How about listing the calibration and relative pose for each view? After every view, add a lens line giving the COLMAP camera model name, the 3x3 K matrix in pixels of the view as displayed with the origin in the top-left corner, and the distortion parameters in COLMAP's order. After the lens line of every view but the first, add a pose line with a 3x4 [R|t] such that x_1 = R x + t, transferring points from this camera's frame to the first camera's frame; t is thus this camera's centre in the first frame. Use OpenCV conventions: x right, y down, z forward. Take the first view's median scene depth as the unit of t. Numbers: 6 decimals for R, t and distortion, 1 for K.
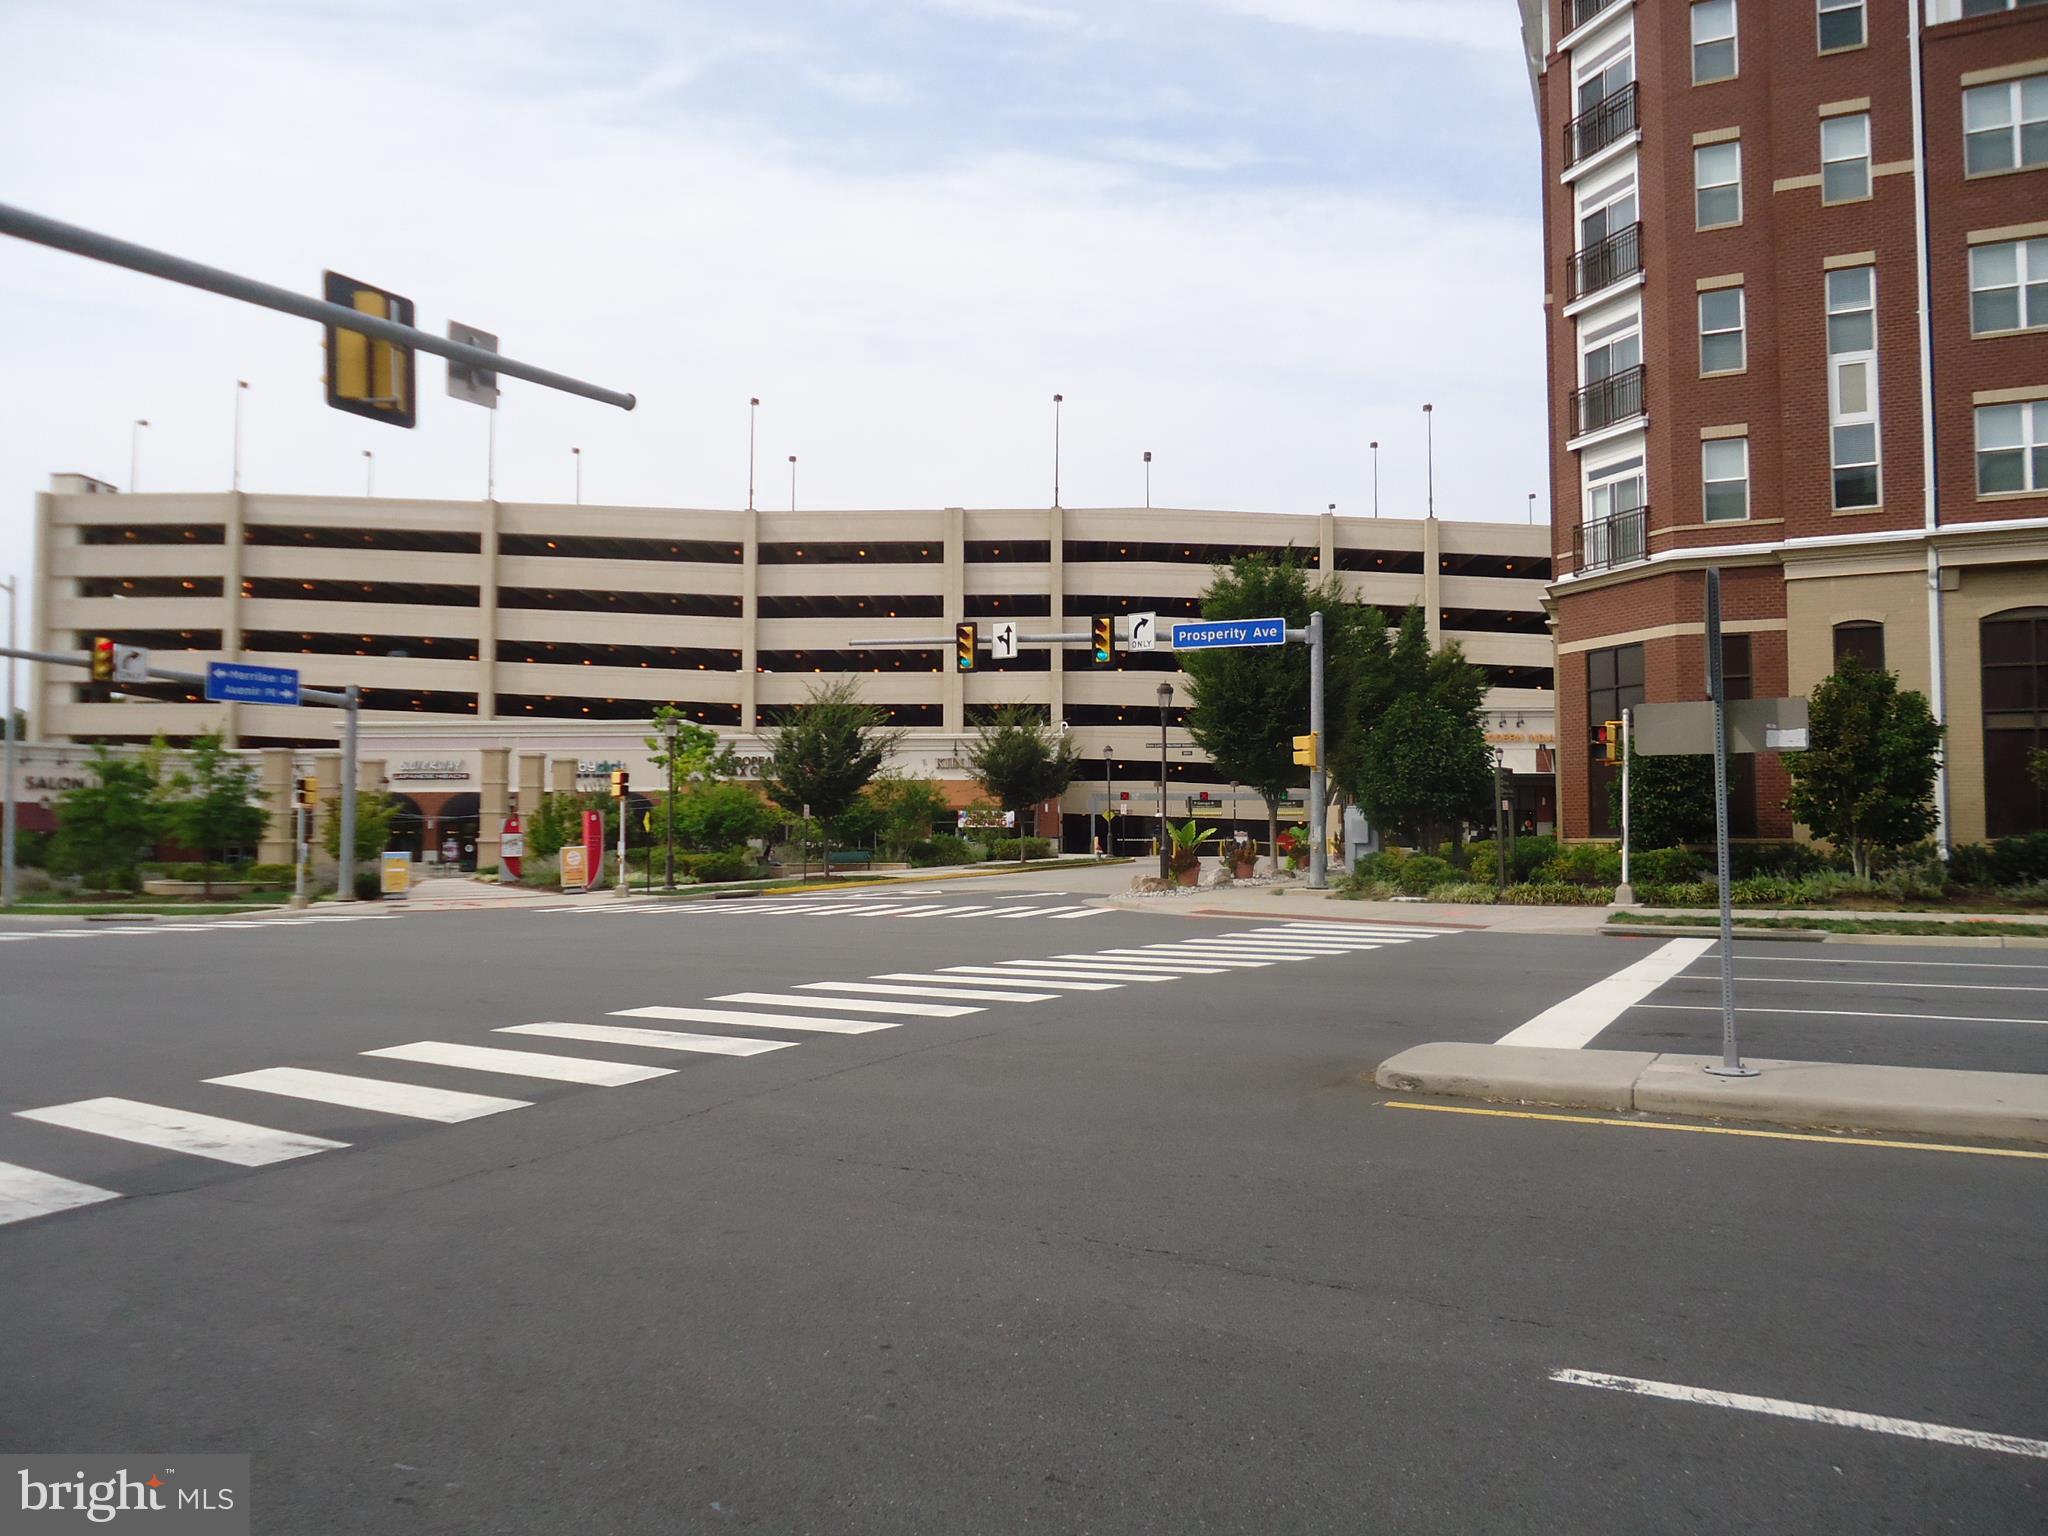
lens RADIAL K [[1471.0, 0, 1012.9], [0, 1471.0, 755.4], [0, 0, 1]] dist [-0.021597, 0.012752]
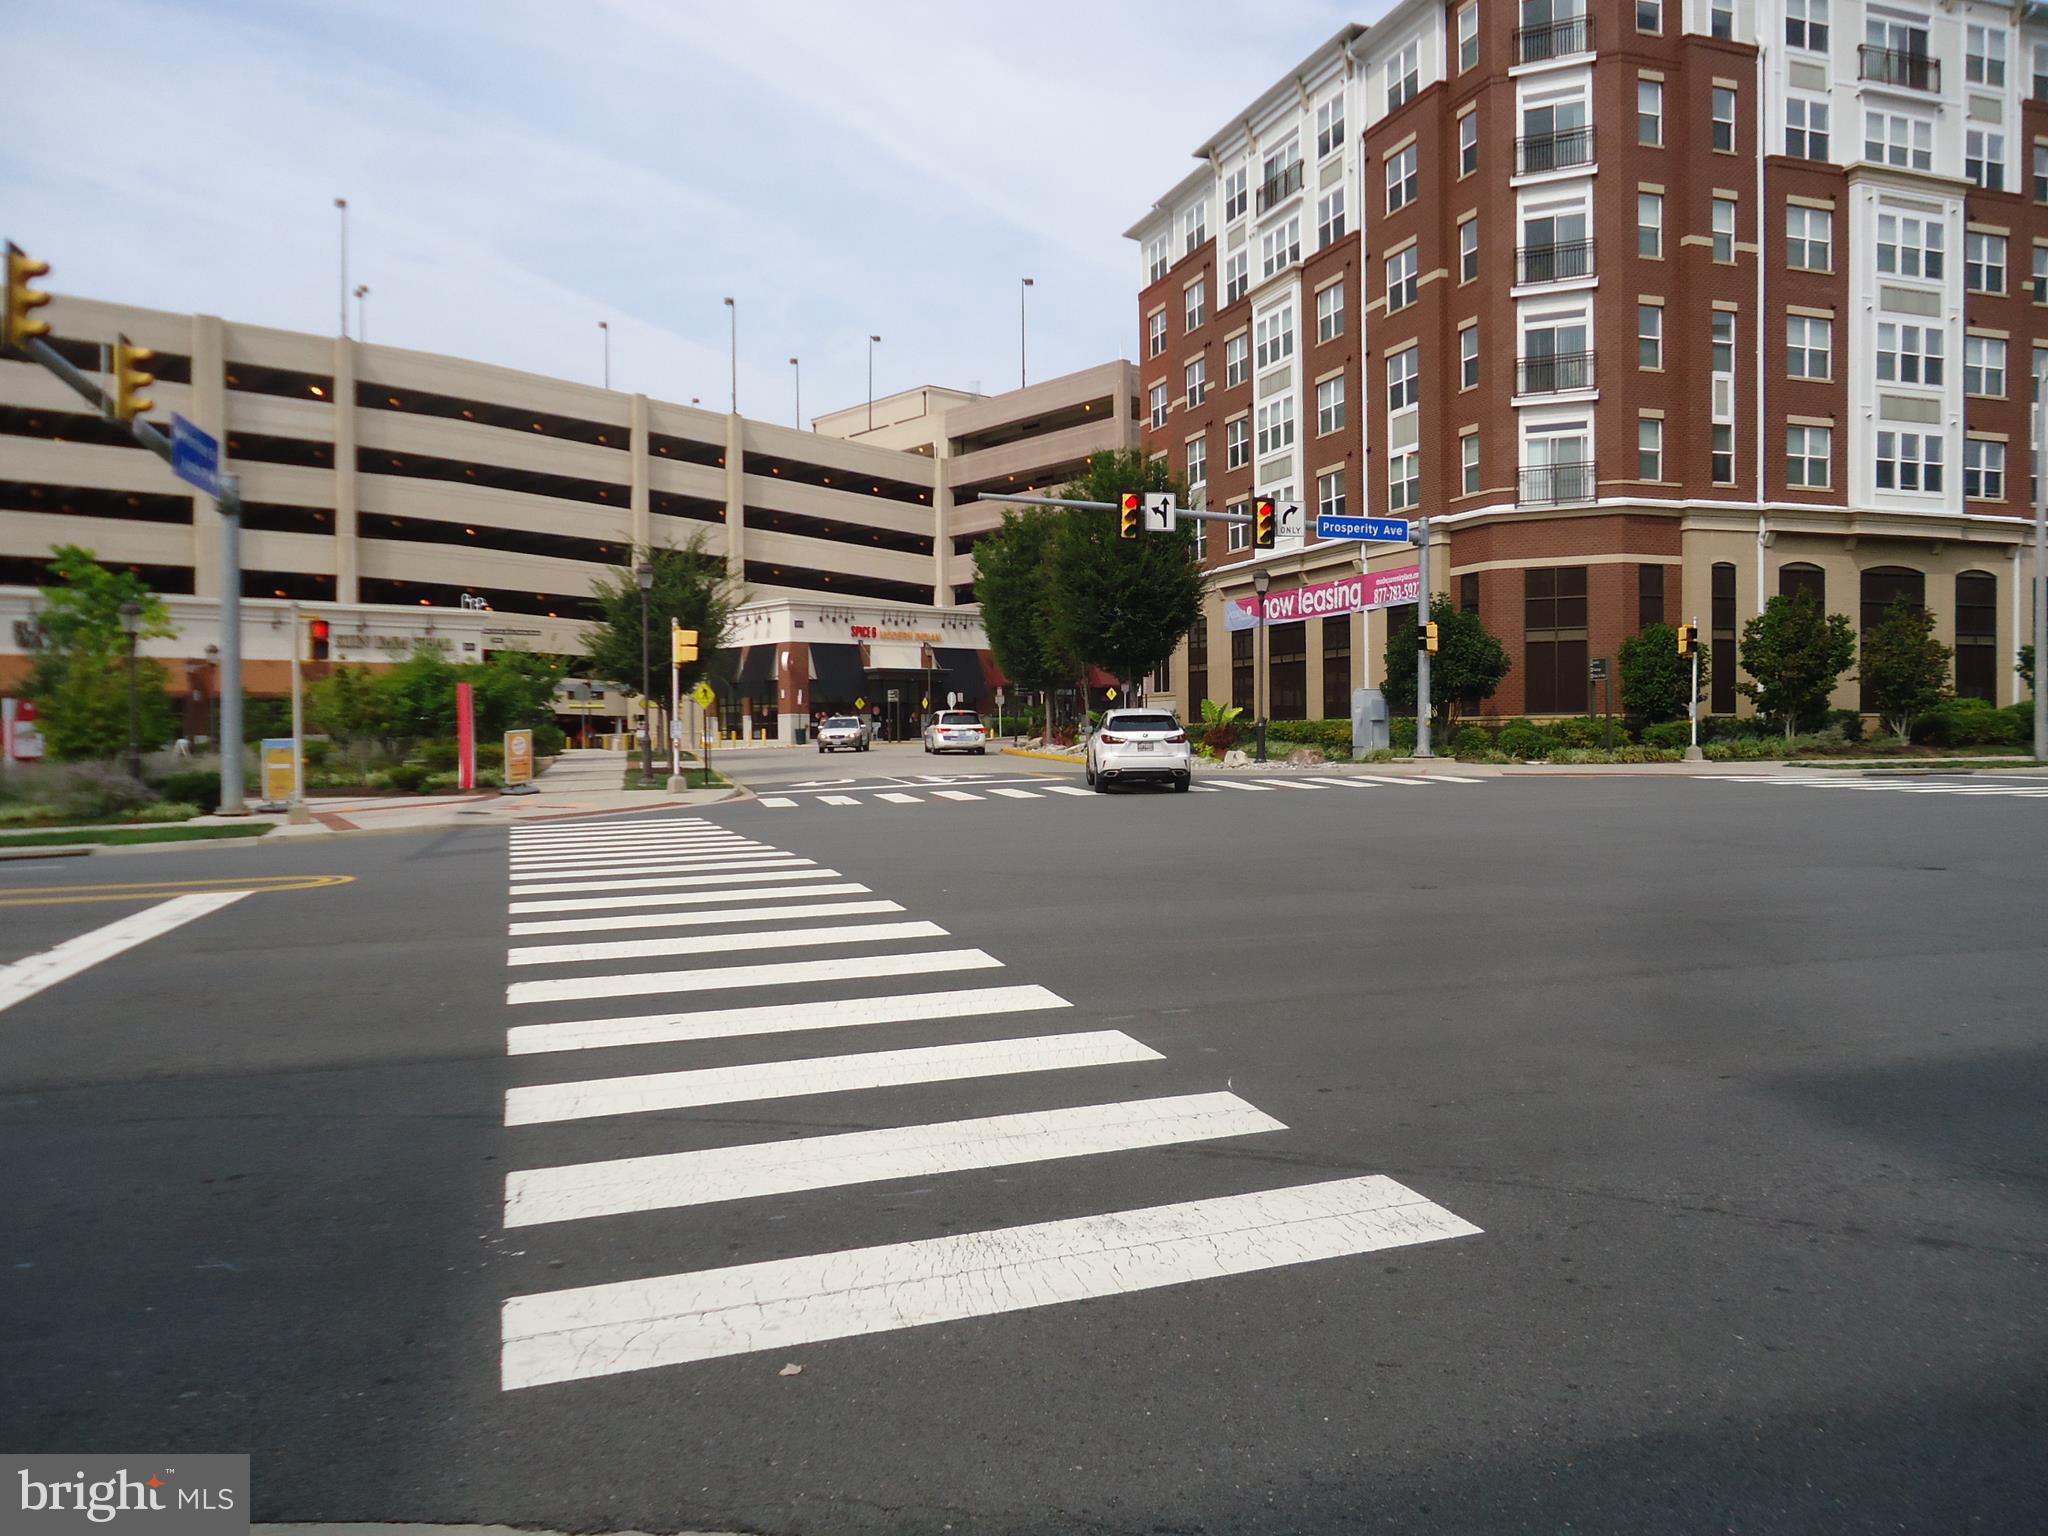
lens RADIAL K [[1471.0, 0, 1012.9], [0, 1471.0, 755.4], [0, 0, 1]] dist [-0.021597, 0.012752]
pose [[0.717004, -0.016895, 0.696865, -0.865998], [-0.028125, 0.998191, 0.053138, 0.037906], [-0.696502, -0.057700, 0.715231, 0.415792]]
